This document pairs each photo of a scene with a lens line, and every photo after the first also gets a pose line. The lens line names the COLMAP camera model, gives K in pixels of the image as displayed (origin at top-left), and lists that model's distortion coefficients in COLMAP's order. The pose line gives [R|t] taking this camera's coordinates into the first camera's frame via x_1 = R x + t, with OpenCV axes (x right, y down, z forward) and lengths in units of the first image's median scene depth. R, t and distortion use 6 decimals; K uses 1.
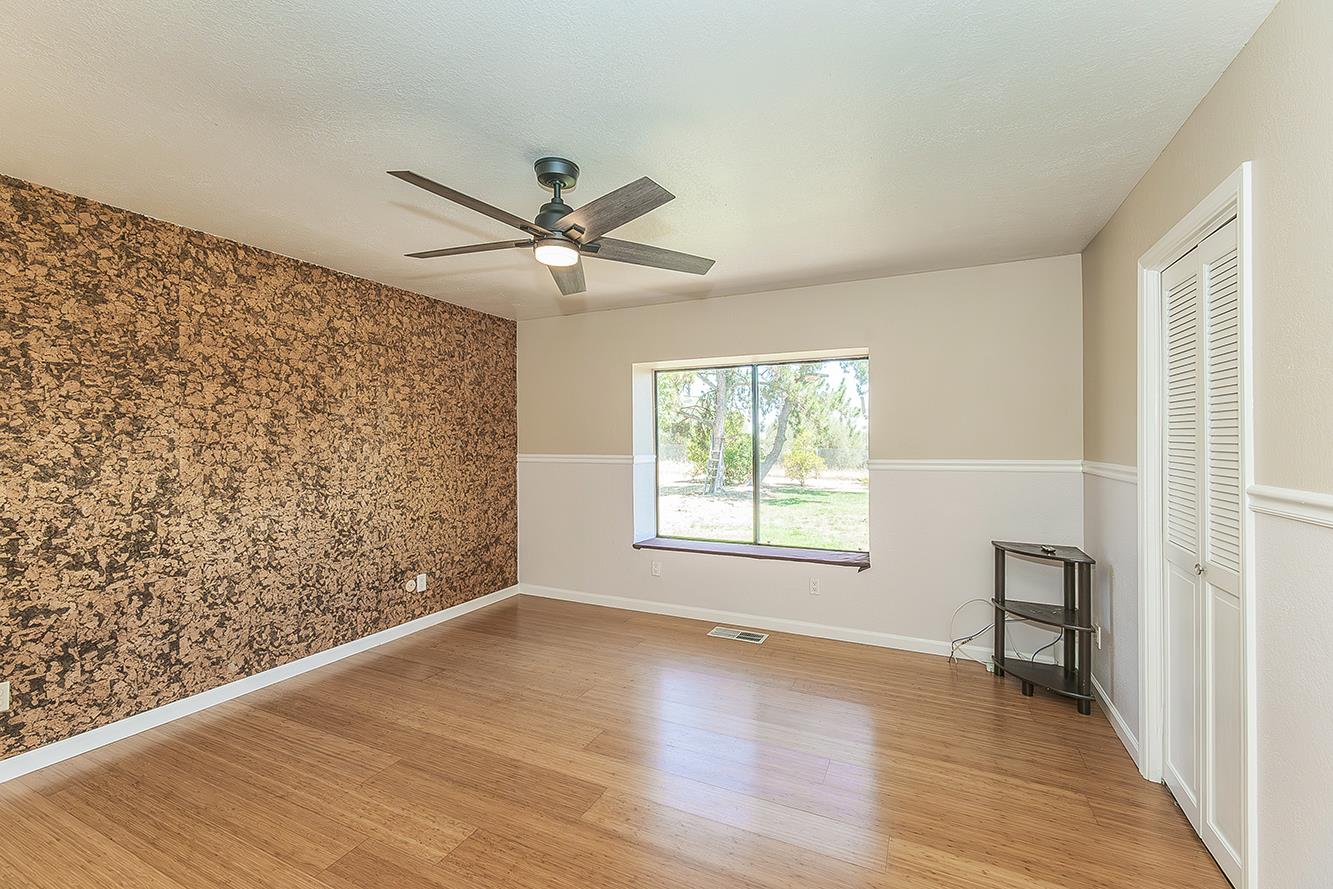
lens RADIAL K [[558.3, 0, 665.8], [0, 558.3, 448.1], [0, 0, 1]] dist [0.004313, -0.000030]
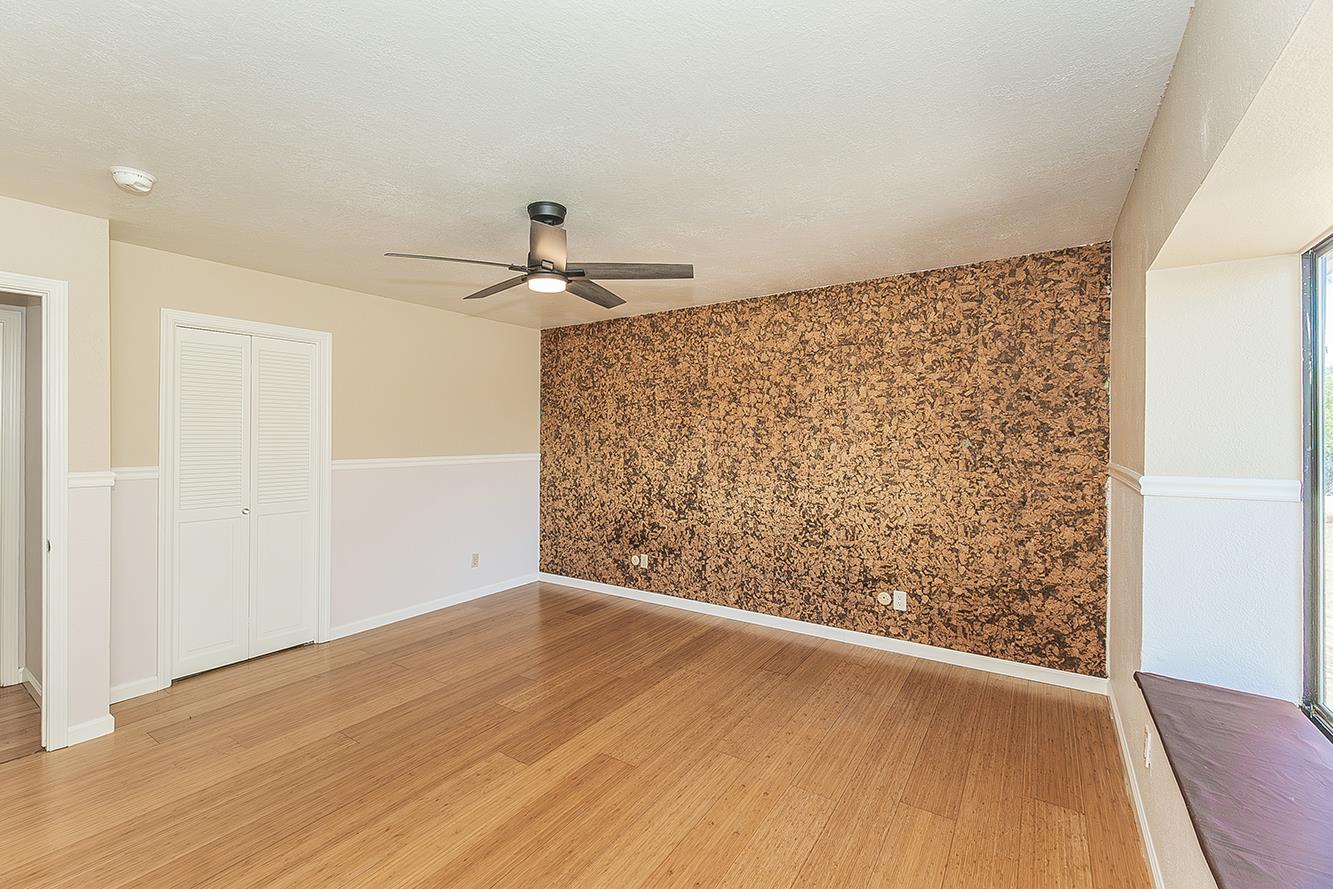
lens RADIAL K [[558.3, 0, 654.7], [0, 558.3, 443.5], [0, 0, 1]] dist [0.004313, -0.000030]
pose [[-0.149921, 0.014738, -0.988588, 0.593539], [-0.006453, 0.999853, 0.015885, -0.023663], [0.988677, 0.008761, -0.149804, 0.897733]]
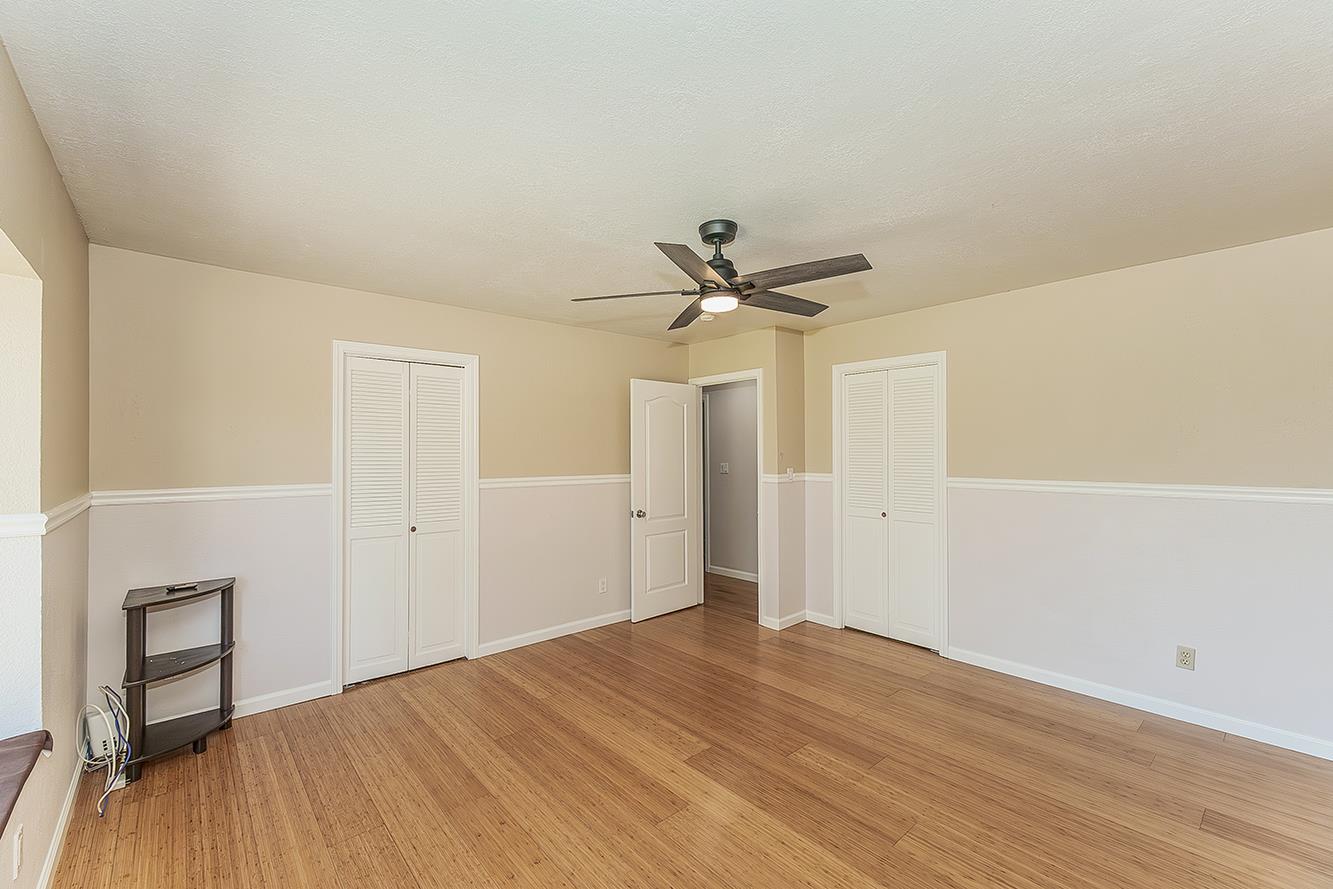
lens RADIAL K [[558.3, 0, 666.5], [0, 558.3, 443.6], [0, 0, 1]] dist [0.004313, -0.000030]
pose [[-0.918128, 0.013647, 0.396049, -0.351176], [0.011403, 0.999903, -0.008019, -0.033038], [-0.396120, -0.002846, -0.918194, 1.345833]]
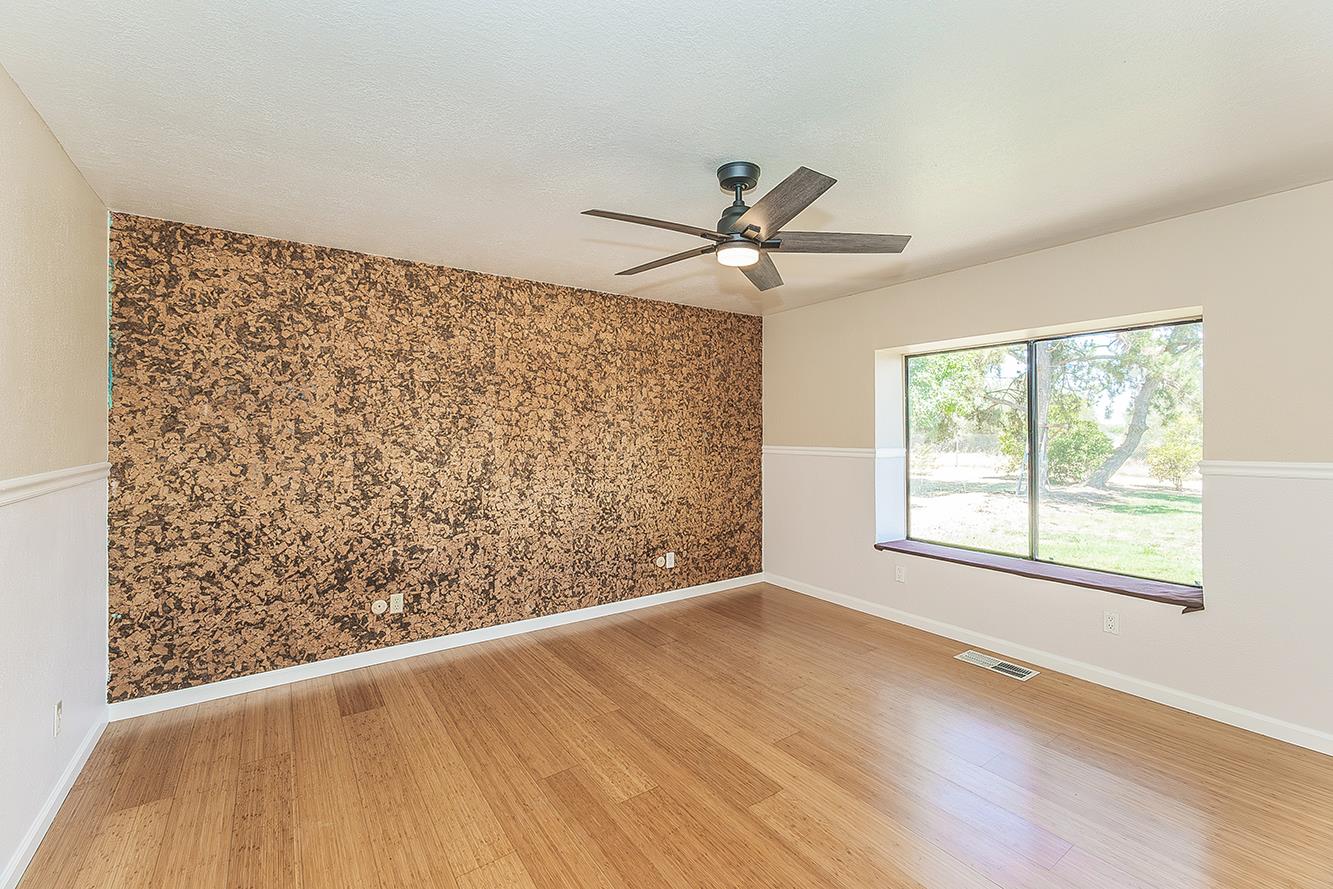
lens RADIAL K [[558.3, 0, 664.7], [0, 558.3, 438.6], [0, 0, 1]] dist [0.004313, -0.000030]
pose [[0.869691, 0.006019, -0.493560, 0.125861], [-0.004807, 0.999982, 0.003724, -0.007887], [0.493574, -0.000866, 0.869704, 0.024522]]
